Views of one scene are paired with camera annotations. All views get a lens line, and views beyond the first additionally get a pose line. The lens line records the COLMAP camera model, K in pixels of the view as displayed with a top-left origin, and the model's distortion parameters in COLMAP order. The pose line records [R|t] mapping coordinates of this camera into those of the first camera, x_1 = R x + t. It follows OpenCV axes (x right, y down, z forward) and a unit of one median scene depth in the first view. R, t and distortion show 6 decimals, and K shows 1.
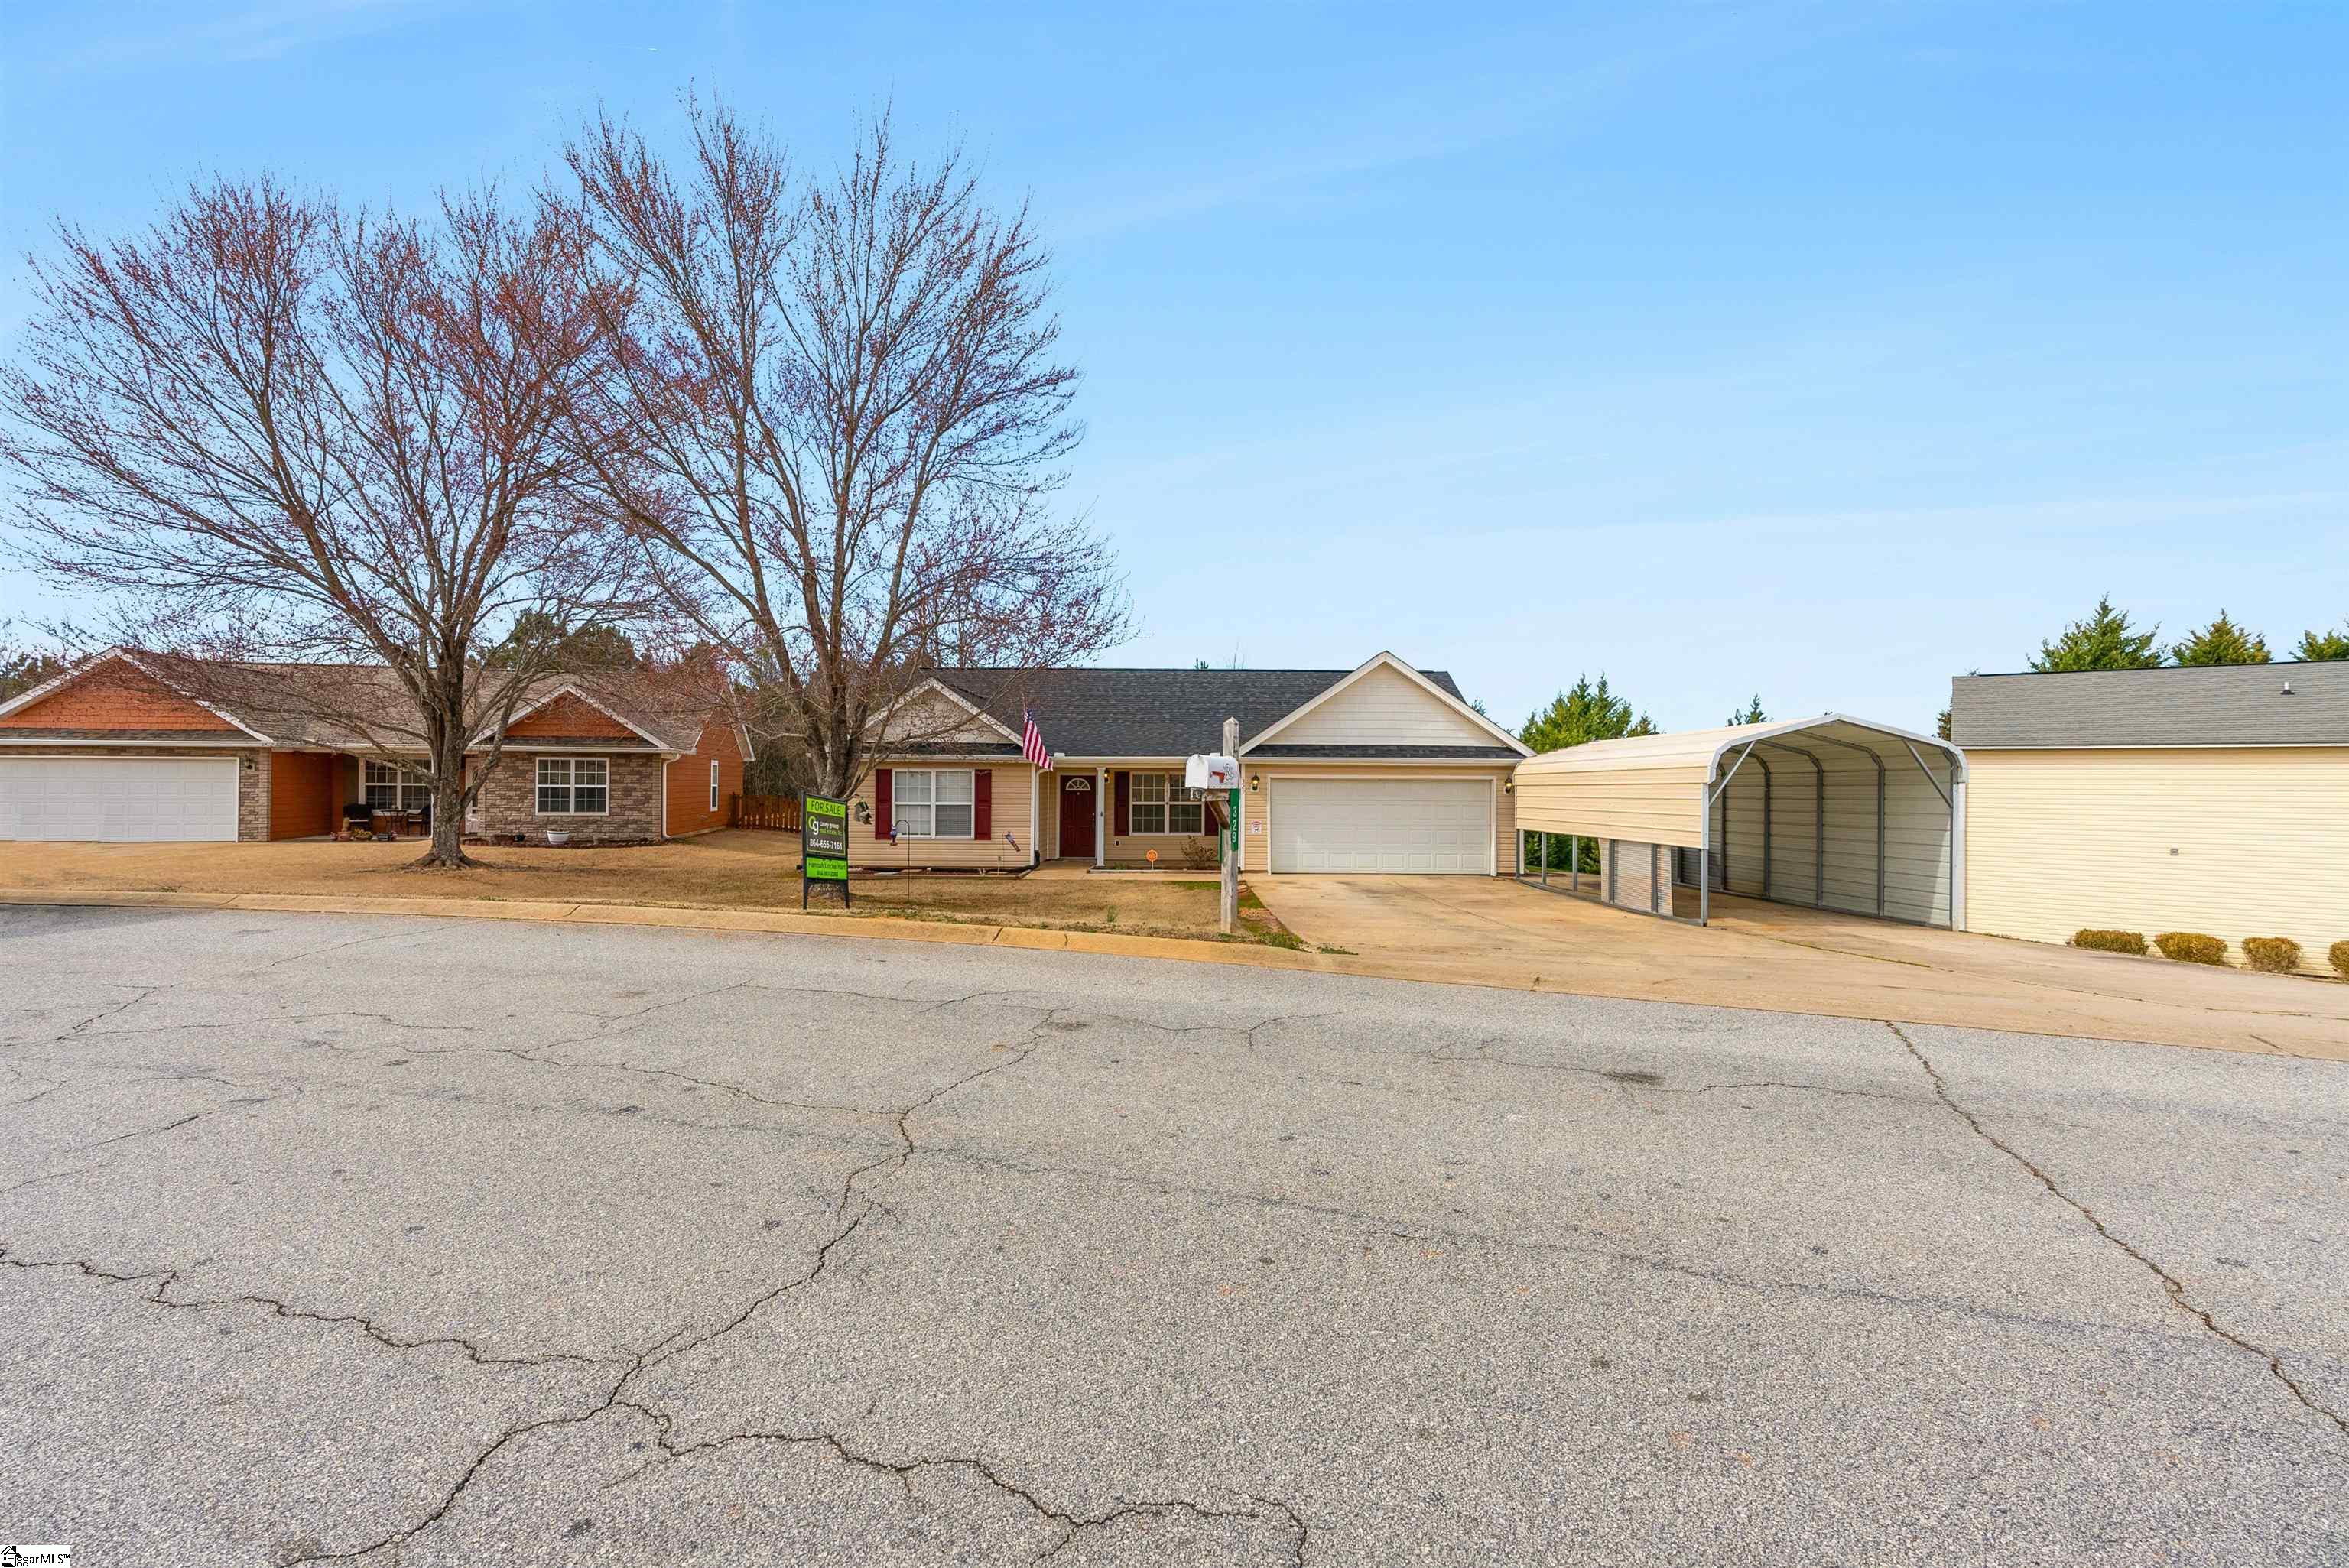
lens RADIAL K [[1063.1, 0, 1179.3], [0, 1063.1, 770.4], [0, 0, 1]] dist [-0.000875, 0.000337]
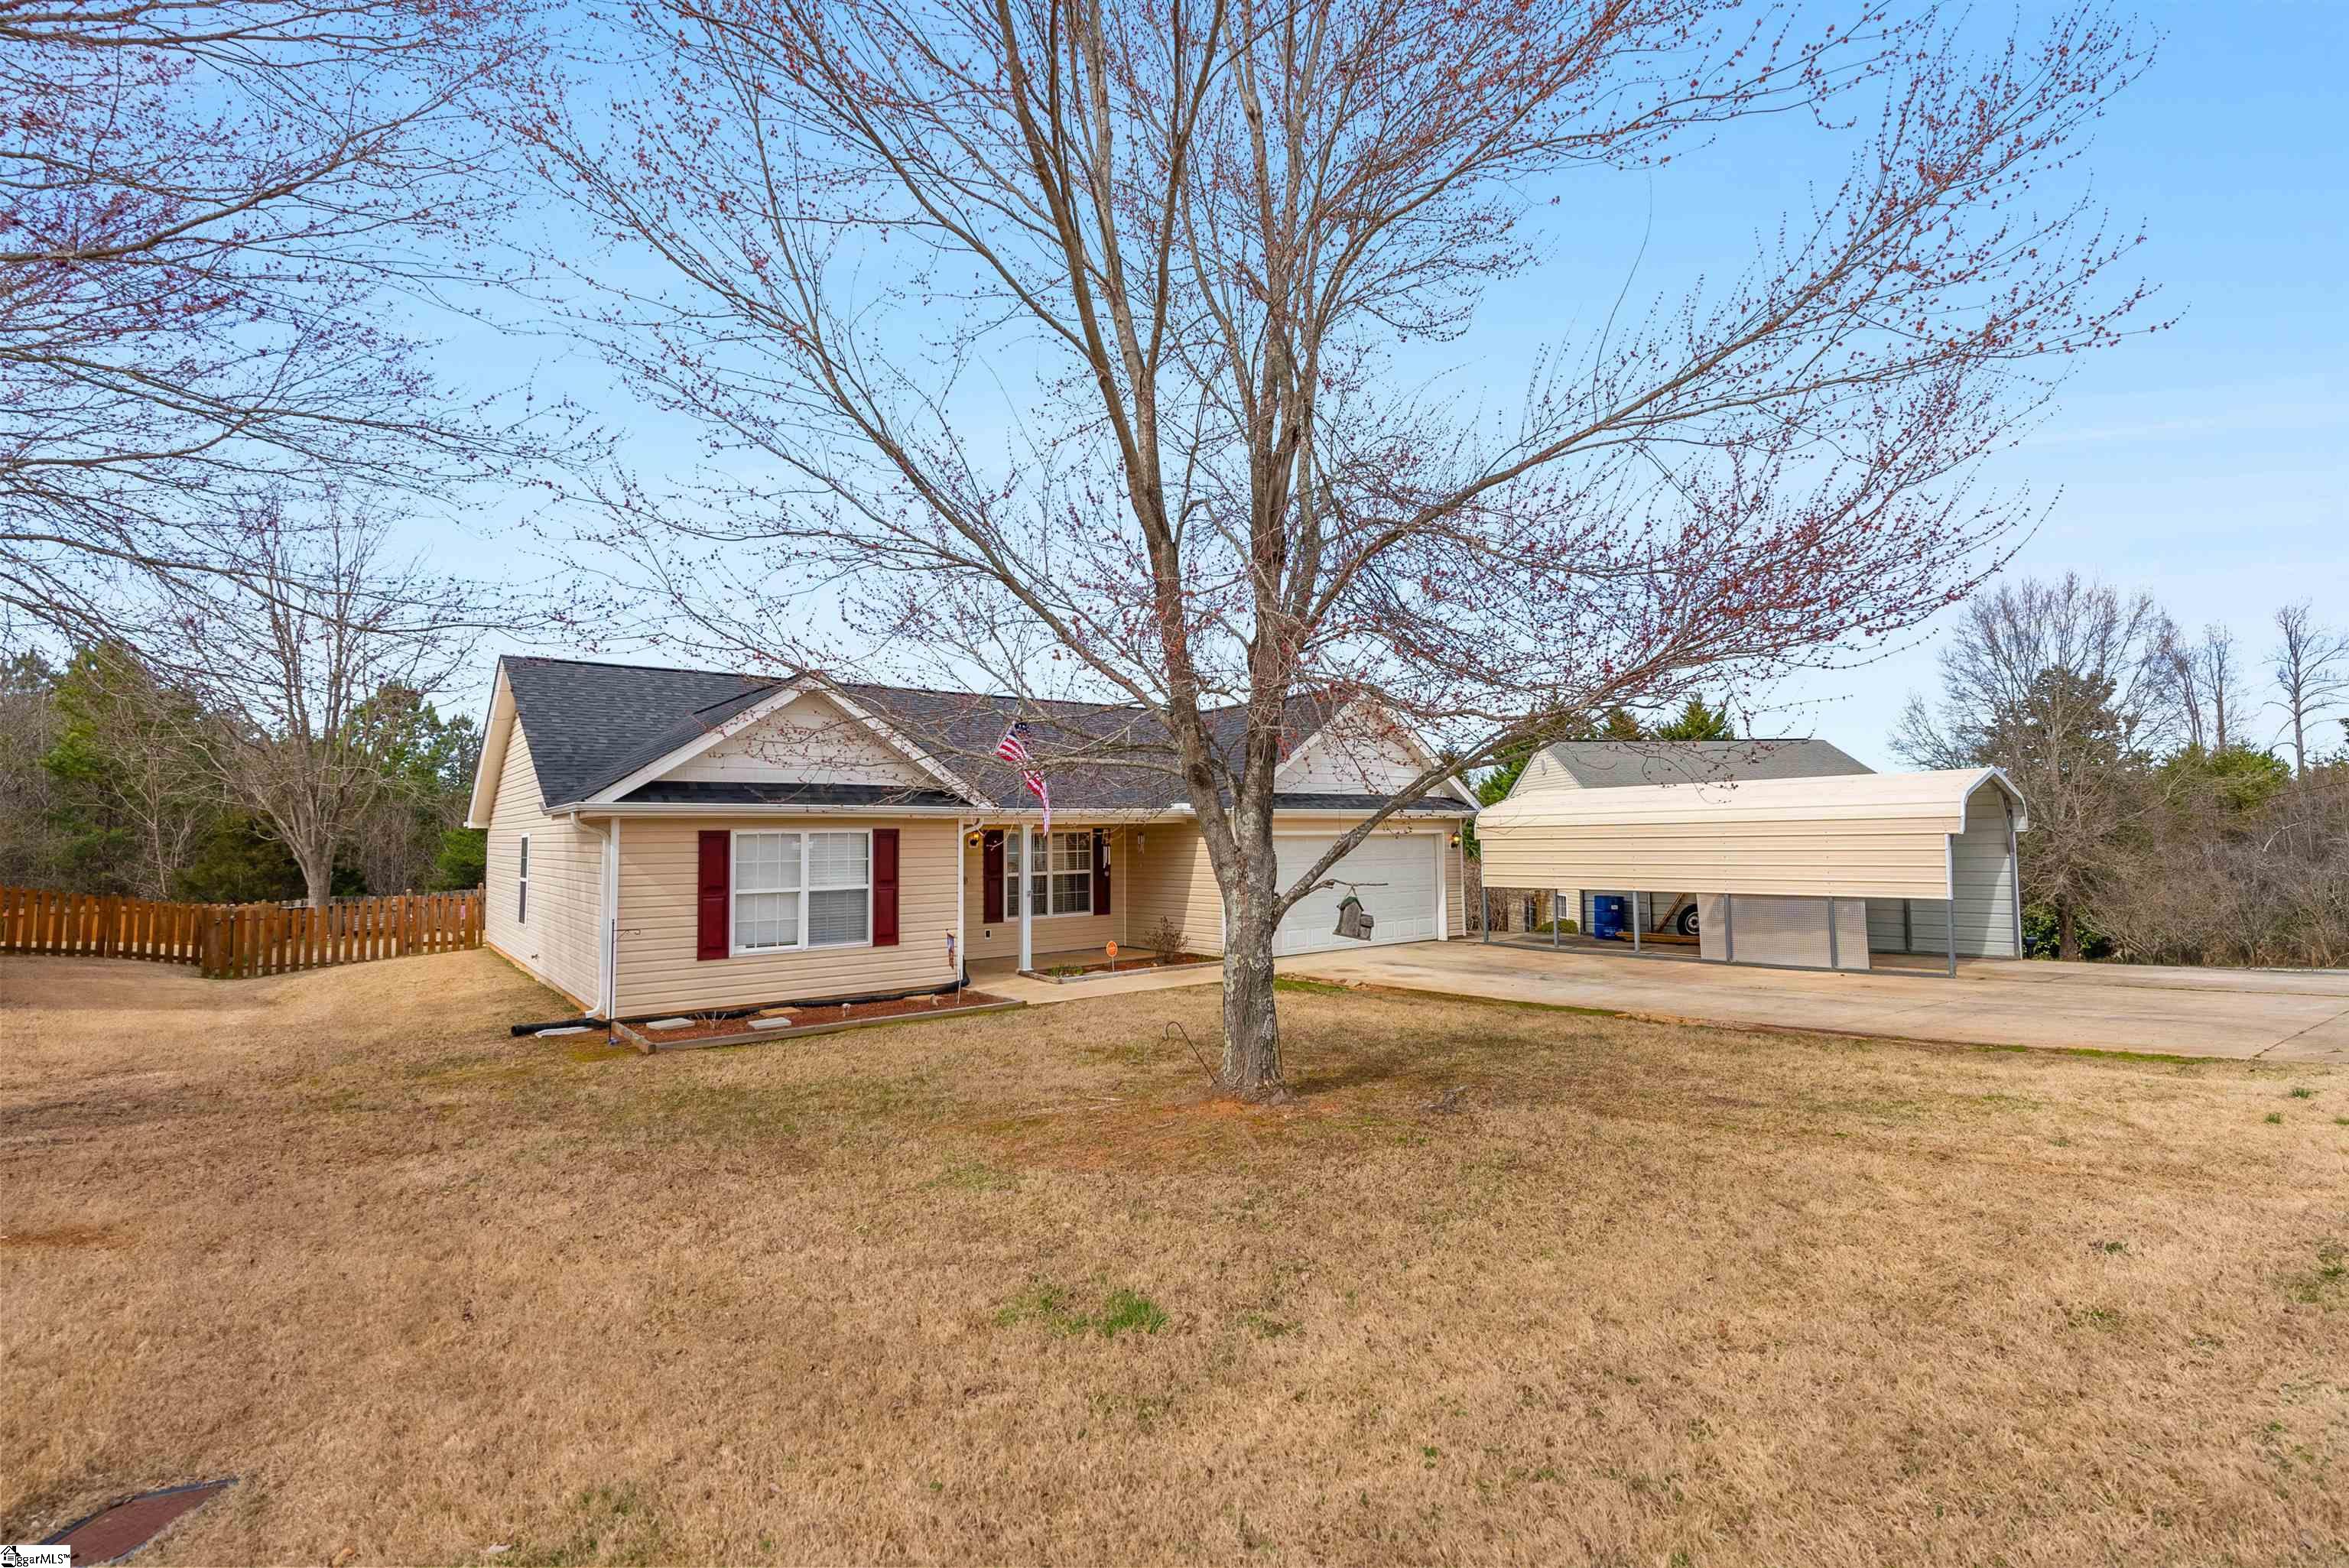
lens RADIAL K [[1063.1, 0, 1179.3], [0, 1063.1, 770.4], [0, 0, 1]] dist [-0.000875, 0.000337]
pose [[0.779579, 0.021919, 0.625920, -0.435112], [0.007377, 0.998997, -0.044171, -0.006467], [-0.626260, 0.039052, 0.778636, 0.415700]]
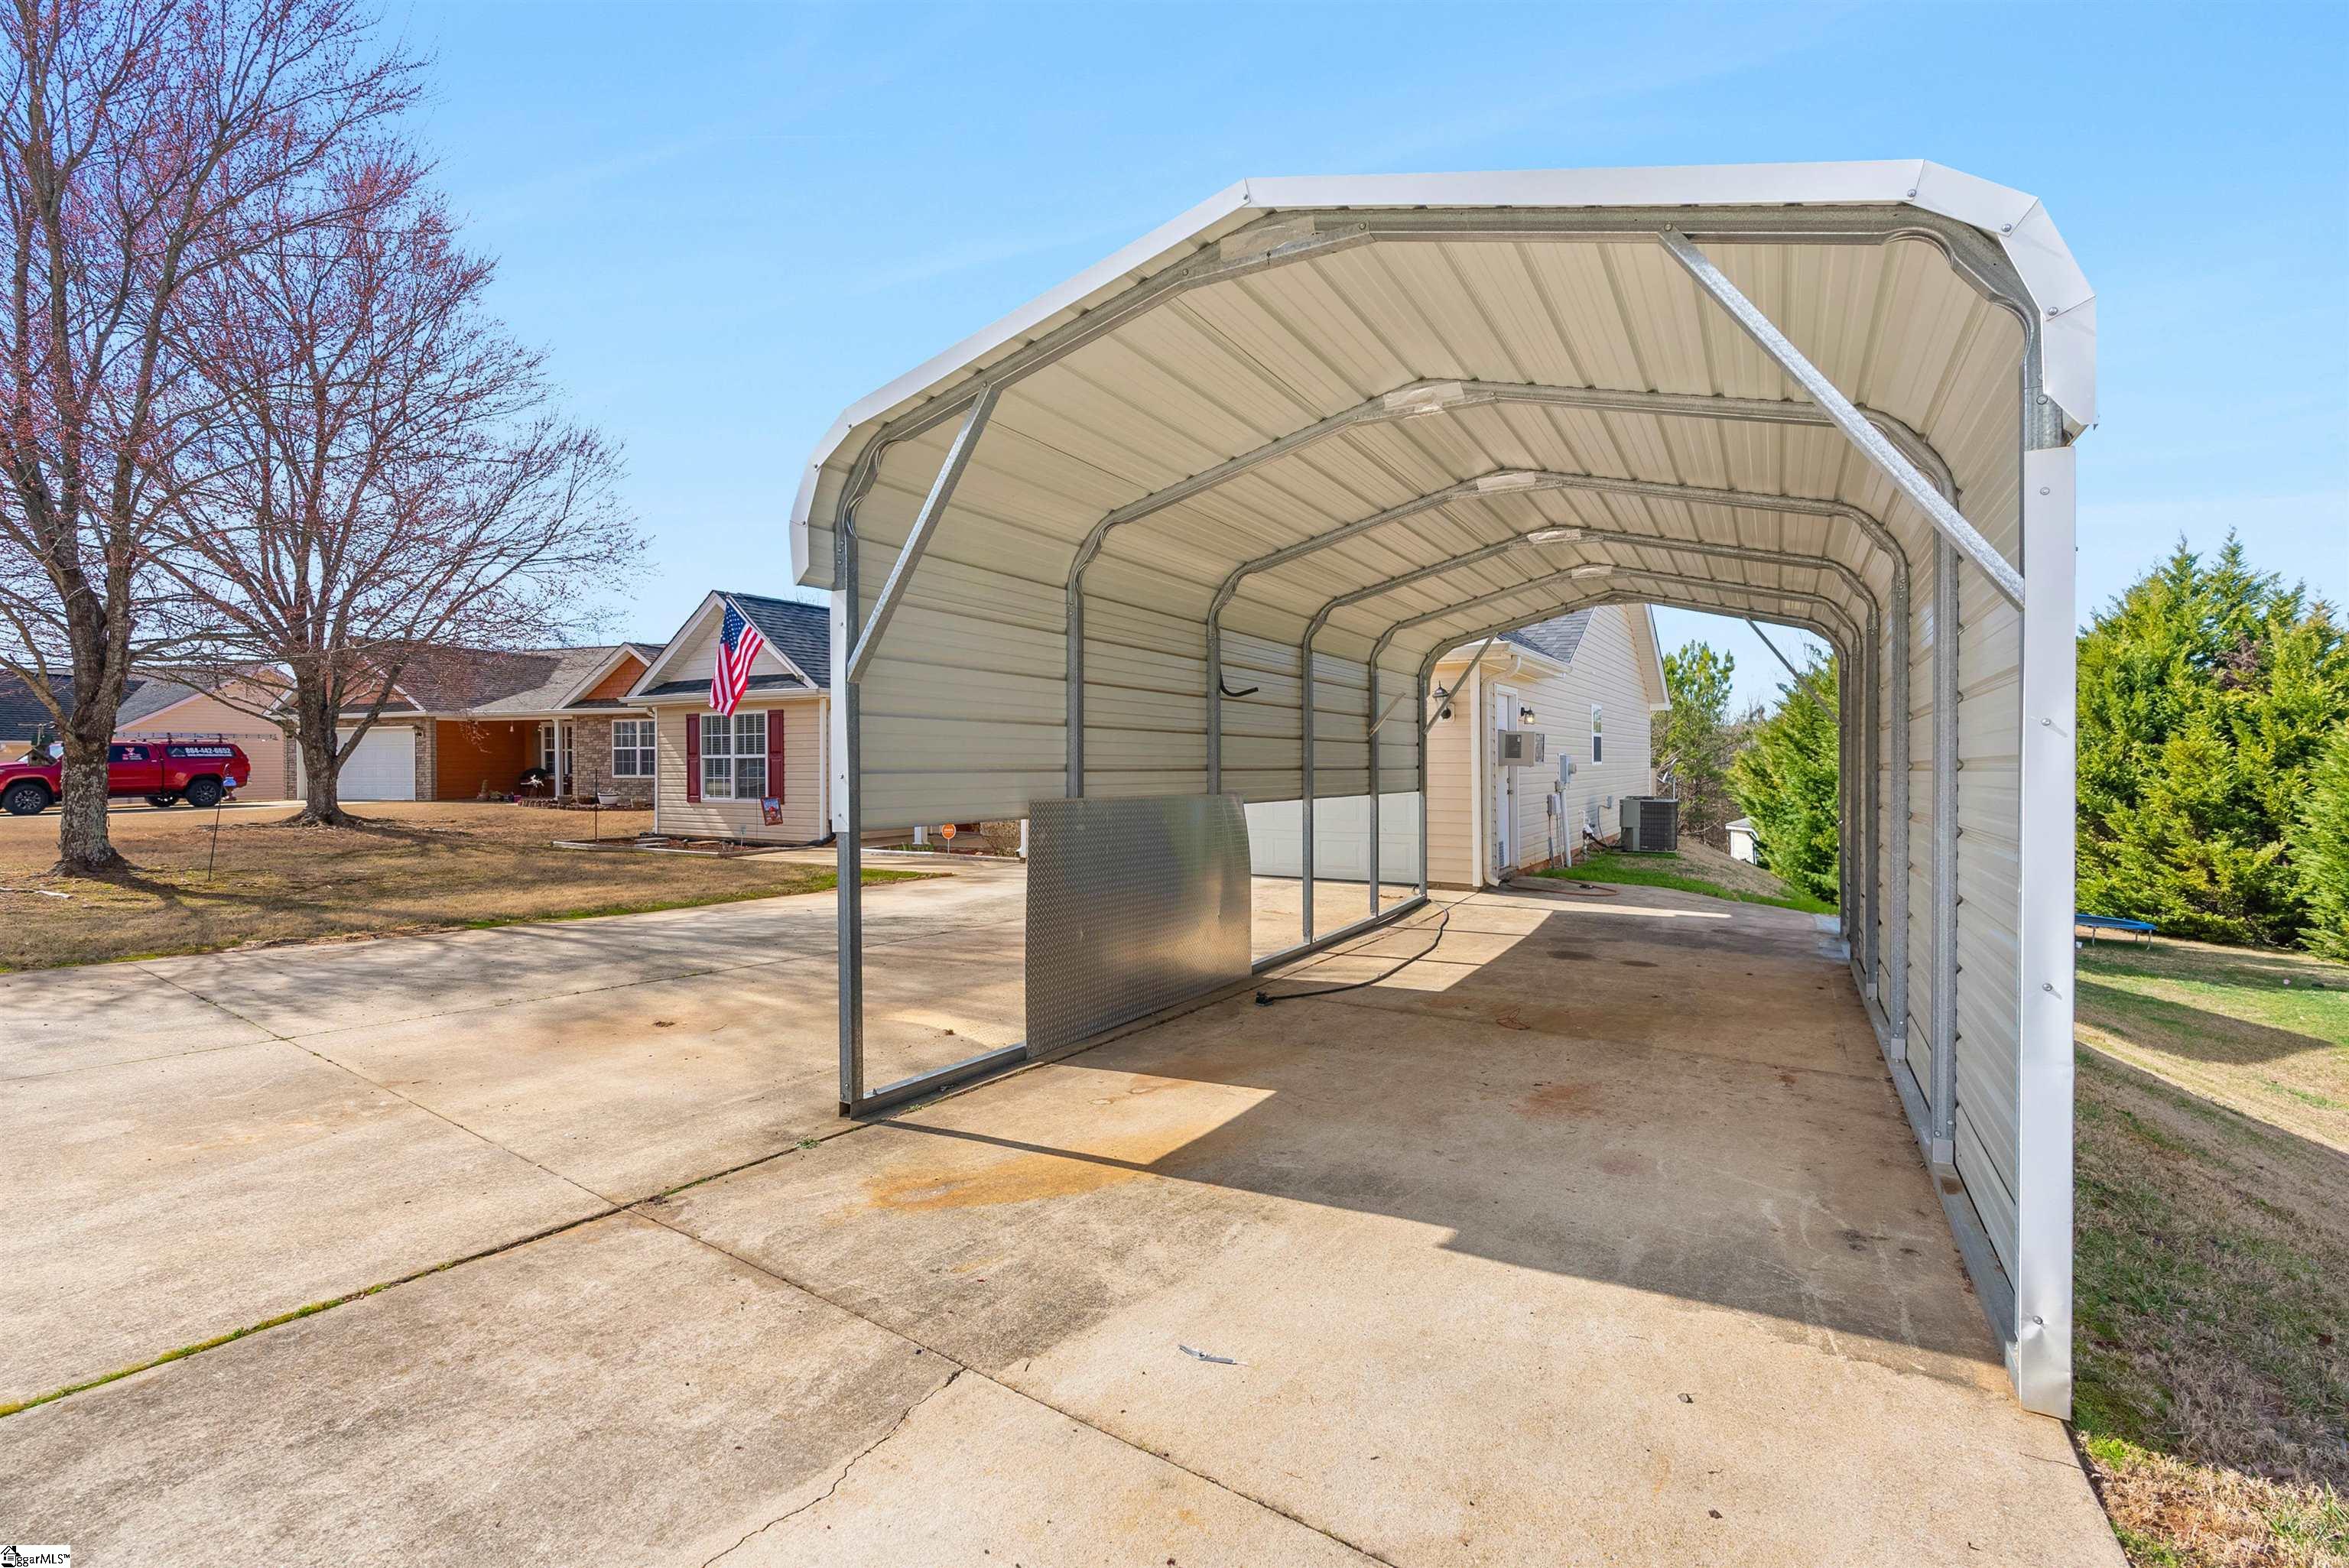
lens RADIAL K [[1063.1, 0, 1179.3], [0, 1063.1, 770.4], [0, 0, 1]] dist [-0.000875, 0.000337]
pose [[0.861447, -0.006291, -0.507808, 0.437976], [0.016462, 0.999744, 0.015541, 0.034552], [0.507580, -0.021747, 0.861330, 0.500242]]
